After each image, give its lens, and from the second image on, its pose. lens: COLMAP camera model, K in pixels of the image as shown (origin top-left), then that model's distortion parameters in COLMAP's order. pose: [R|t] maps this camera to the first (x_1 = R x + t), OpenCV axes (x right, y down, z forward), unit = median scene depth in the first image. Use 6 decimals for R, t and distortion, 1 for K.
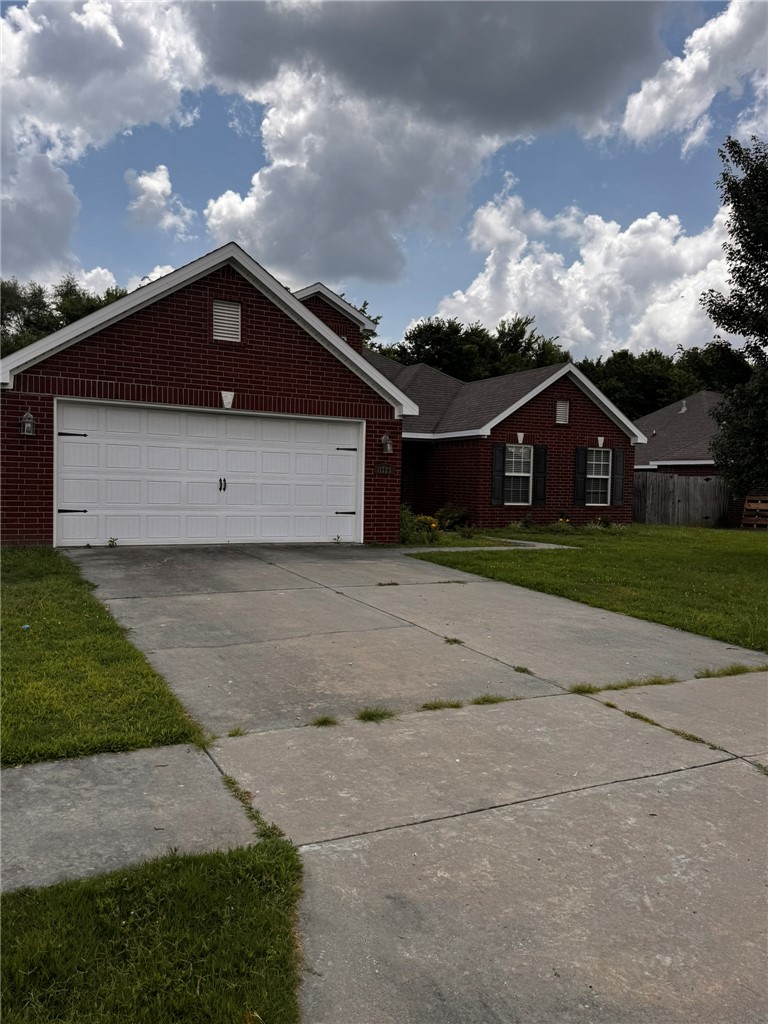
lens RADIAL K [[769.8, 0, 387.6], [0, 769.8, 525.3], [0, 0, 1]] dist [0.241710, -0.290632]
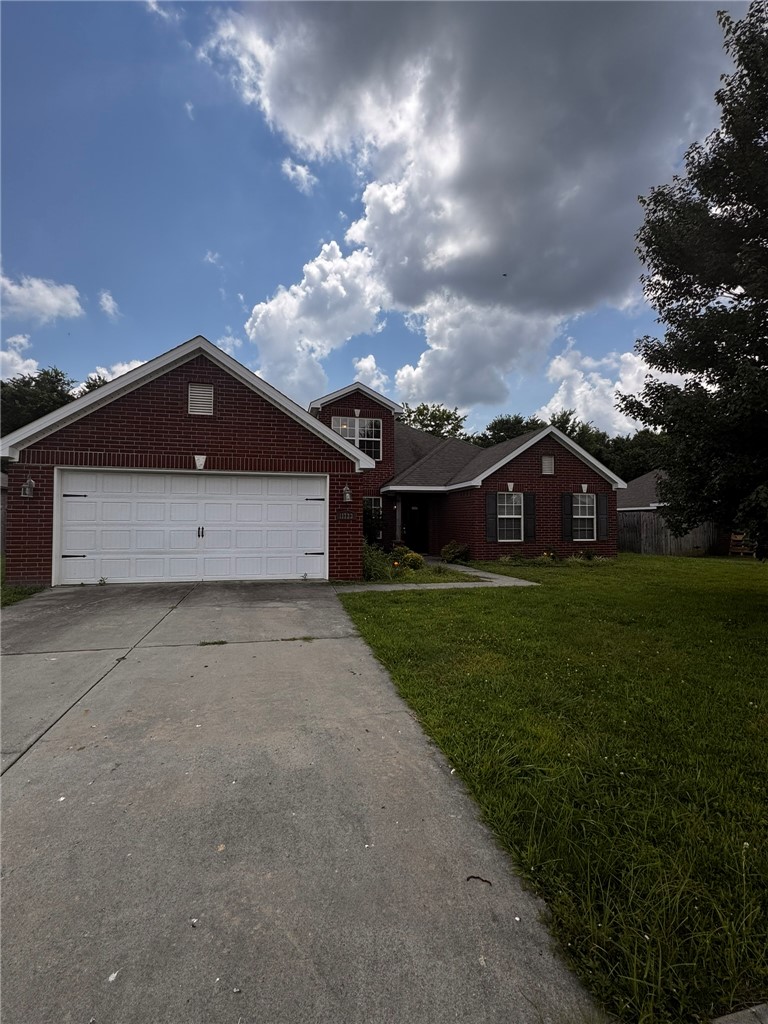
lens RADIAL K [[442.4, 0, 384.0], [0, 442.4, 512.0], [0, 0, 1]] dist [0.018169, -0.000053]
pose [[0.964409, -0.020982, -0.263579, 0.161915], [0.001801, 0.997345, -0.072806, -0.021497], [0.264407, 0.069740, 0.961886, 0.272961]]
